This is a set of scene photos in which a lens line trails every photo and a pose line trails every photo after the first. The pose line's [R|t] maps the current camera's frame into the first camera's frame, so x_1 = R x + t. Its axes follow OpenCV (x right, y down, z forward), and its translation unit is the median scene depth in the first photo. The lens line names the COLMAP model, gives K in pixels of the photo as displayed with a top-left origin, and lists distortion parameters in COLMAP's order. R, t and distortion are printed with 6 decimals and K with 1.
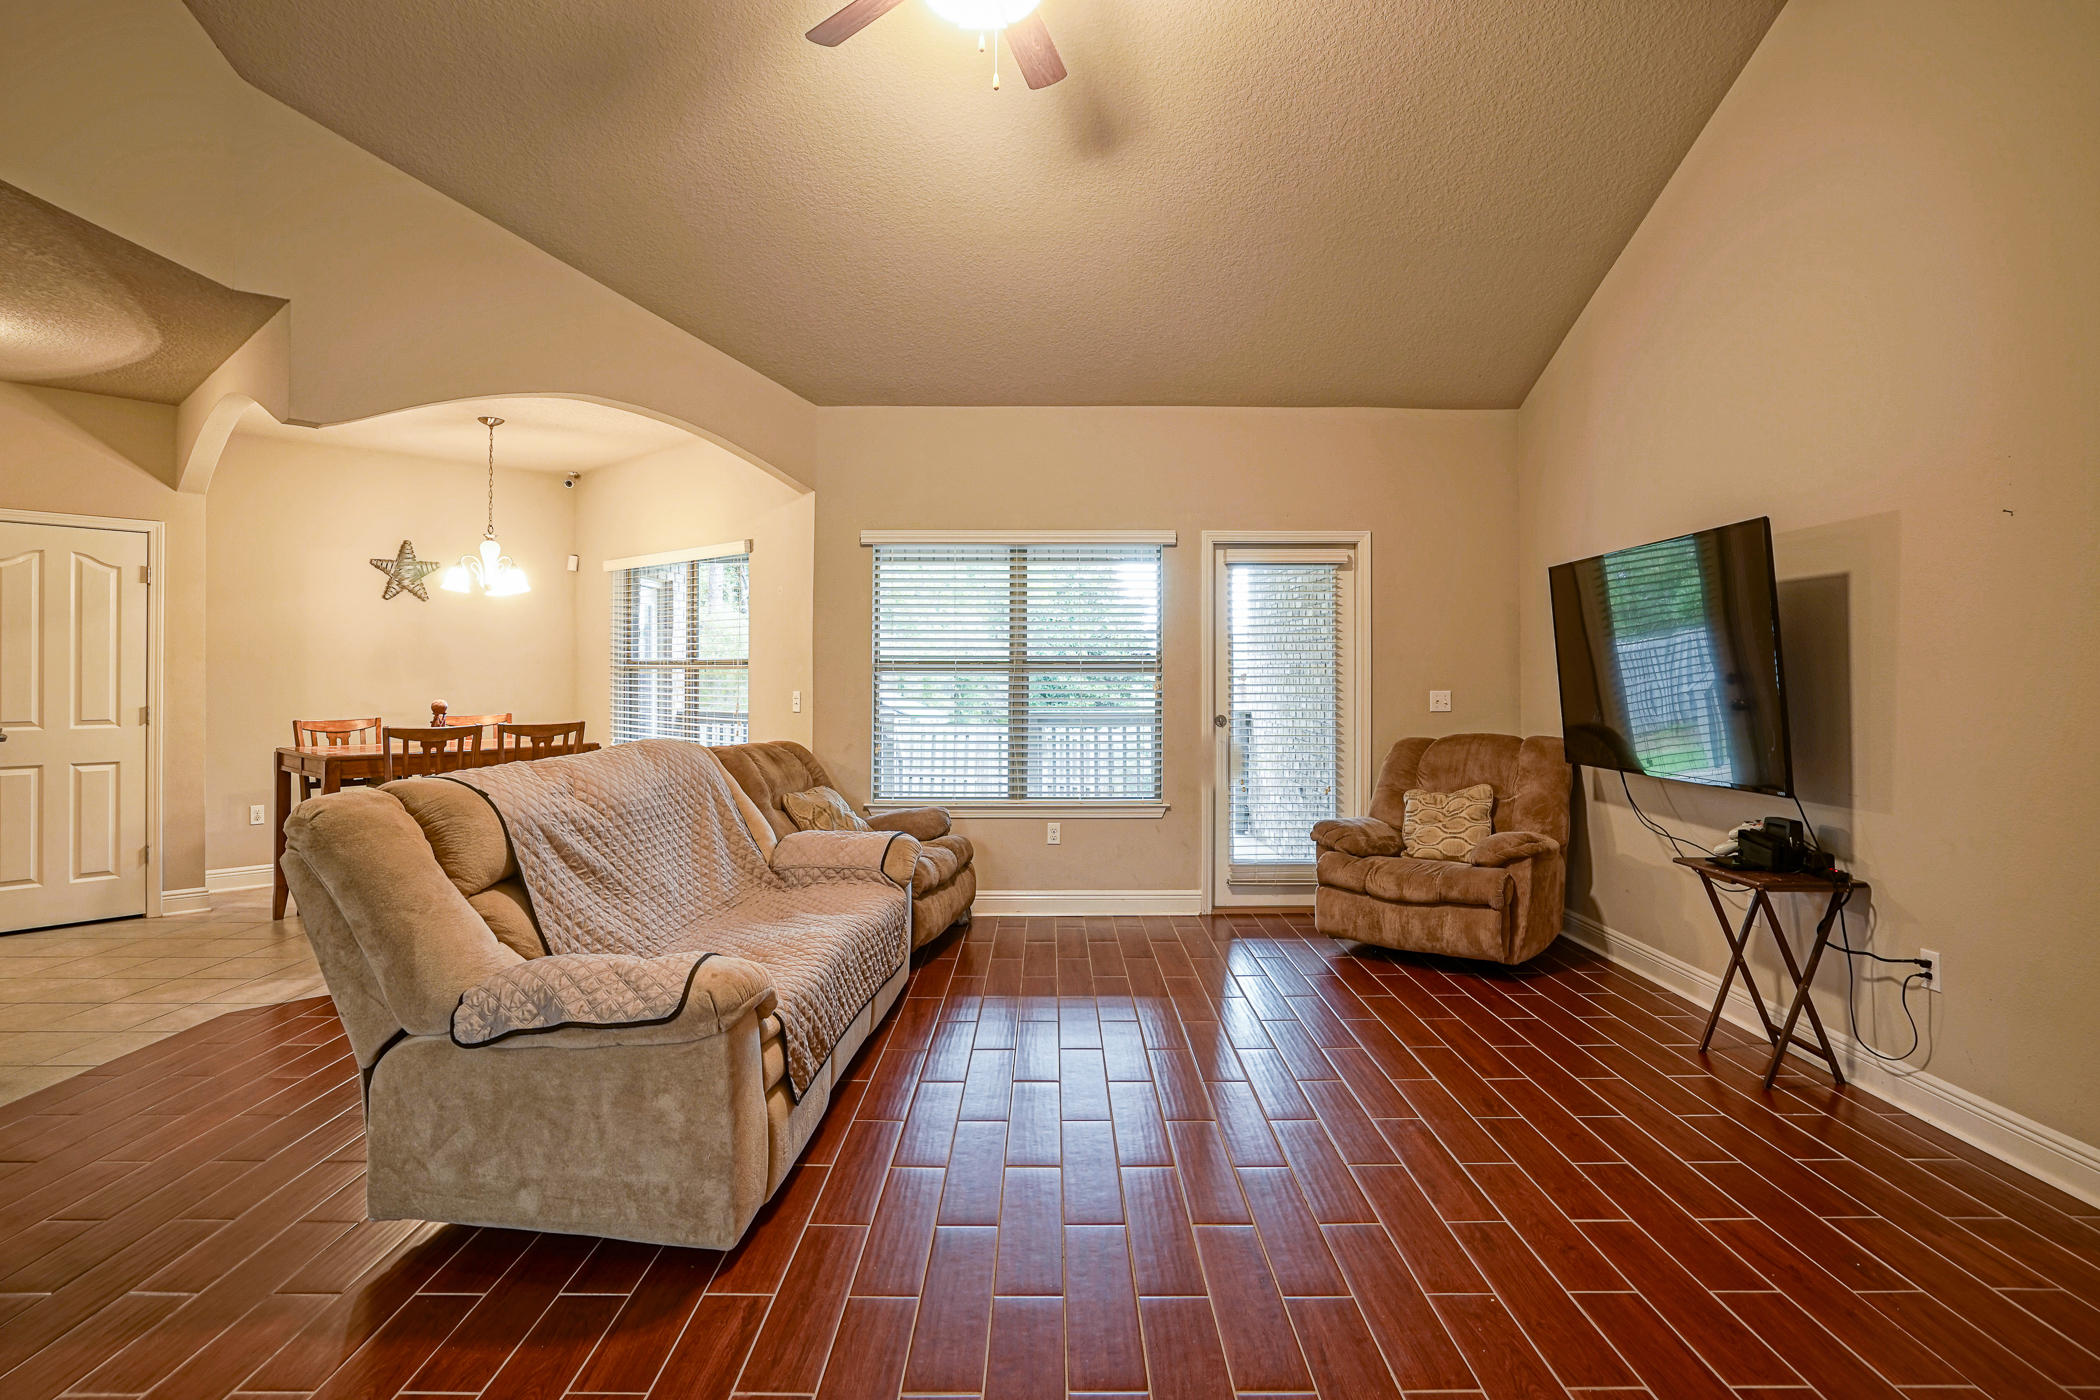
lens RADIAL K [[1098.1, 0, 1035.8], [0, 1098.1, 668.2], [0, 0, 1]] dist [-0.013060, 0.007419]
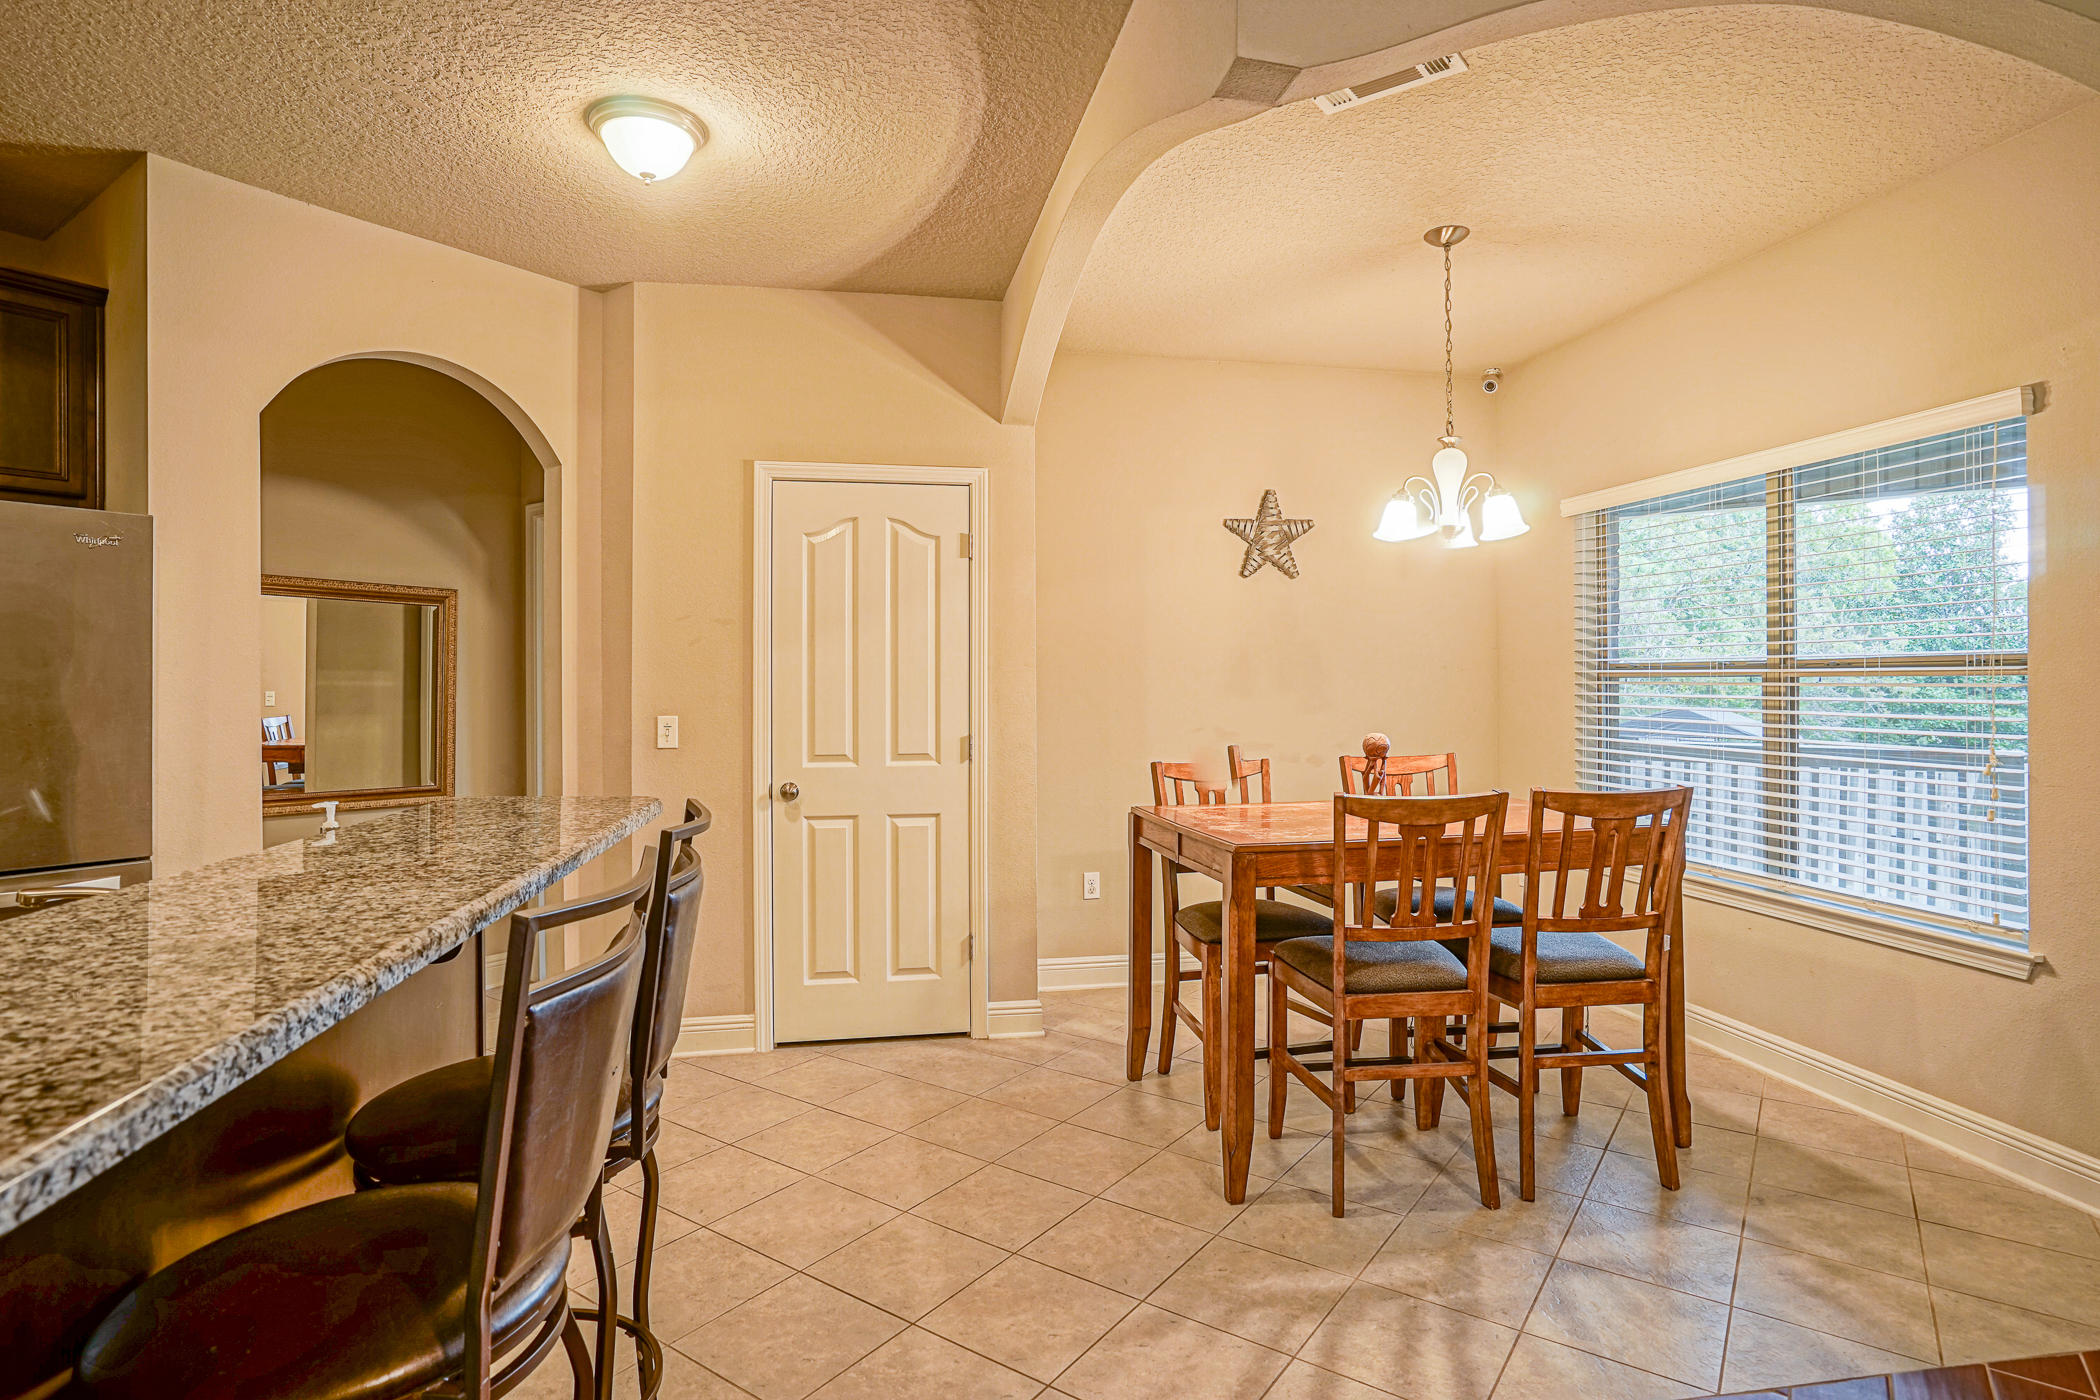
lens RADIAL K [[1098.1, 0, 1048.4], [0, 1098.1, 683.1], [0, 0, 1]] dist [-0.013060, 0.007419]
pose [[0.817846, -0.004453, -0.575420, -0.364536], [0.006816, 0.999975, 0.001948, 0.000577], [0.575397, -0.005515, 0.817855, 0.450190]]
